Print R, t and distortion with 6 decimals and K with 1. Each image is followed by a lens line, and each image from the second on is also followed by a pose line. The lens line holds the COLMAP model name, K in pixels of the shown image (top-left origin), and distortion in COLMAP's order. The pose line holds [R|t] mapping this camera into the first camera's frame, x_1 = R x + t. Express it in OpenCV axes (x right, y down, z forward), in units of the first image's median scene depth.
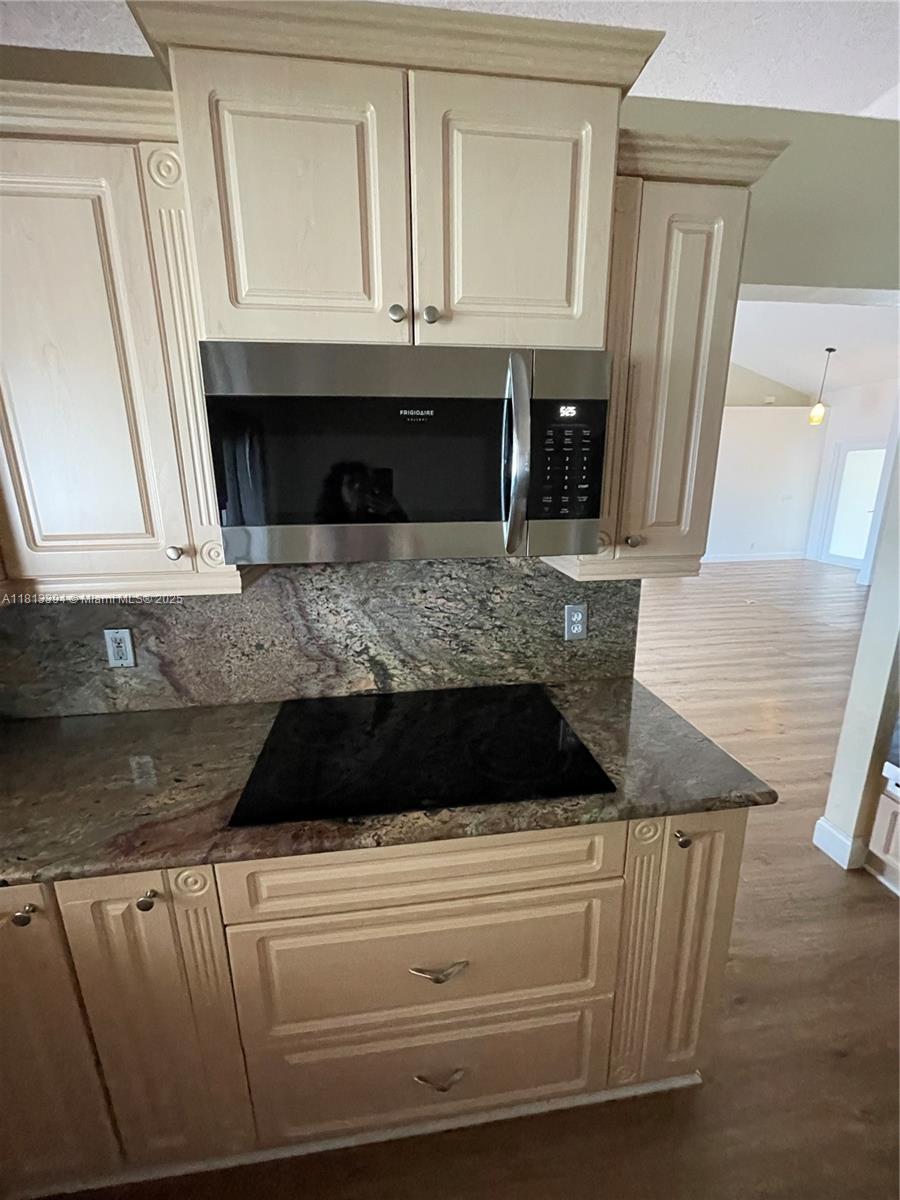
lens RADIAL K [[486.4, 0, 447.3], [0, 486.4, 602.4], [0, 0, 1]] dist [-0.002034, -0.000119]
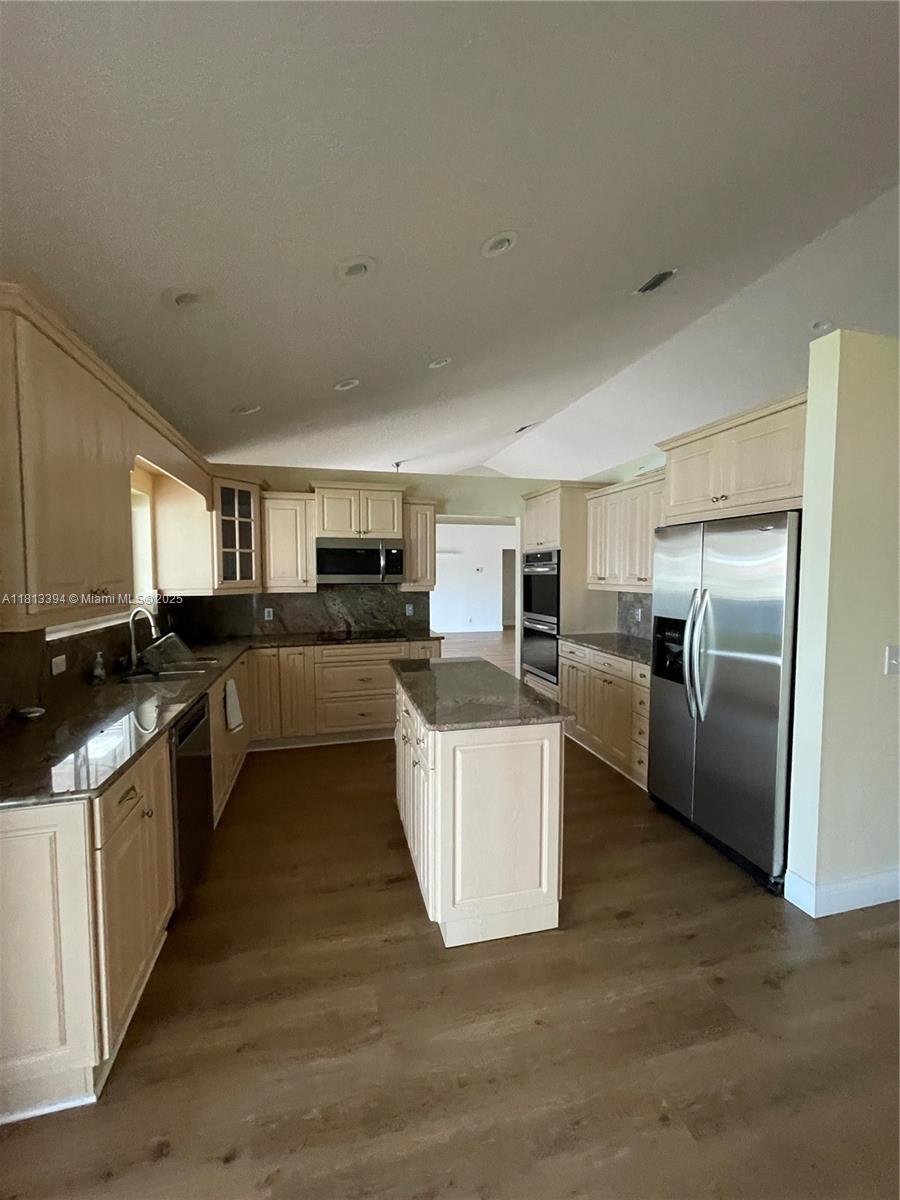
lens RADIAL K [[486.4, 0, 456.9], [0, 486.4, 602.1], [0, 0, 1]] dist [-0.002034, -0.000119]
pose [[0.990280, 0.003266, 0.139052, 0.188986], [0.023416, 0.981541, -0.189811, 0.921246], [-0.137105, 0.191222, 0.971924, -3.309505]]
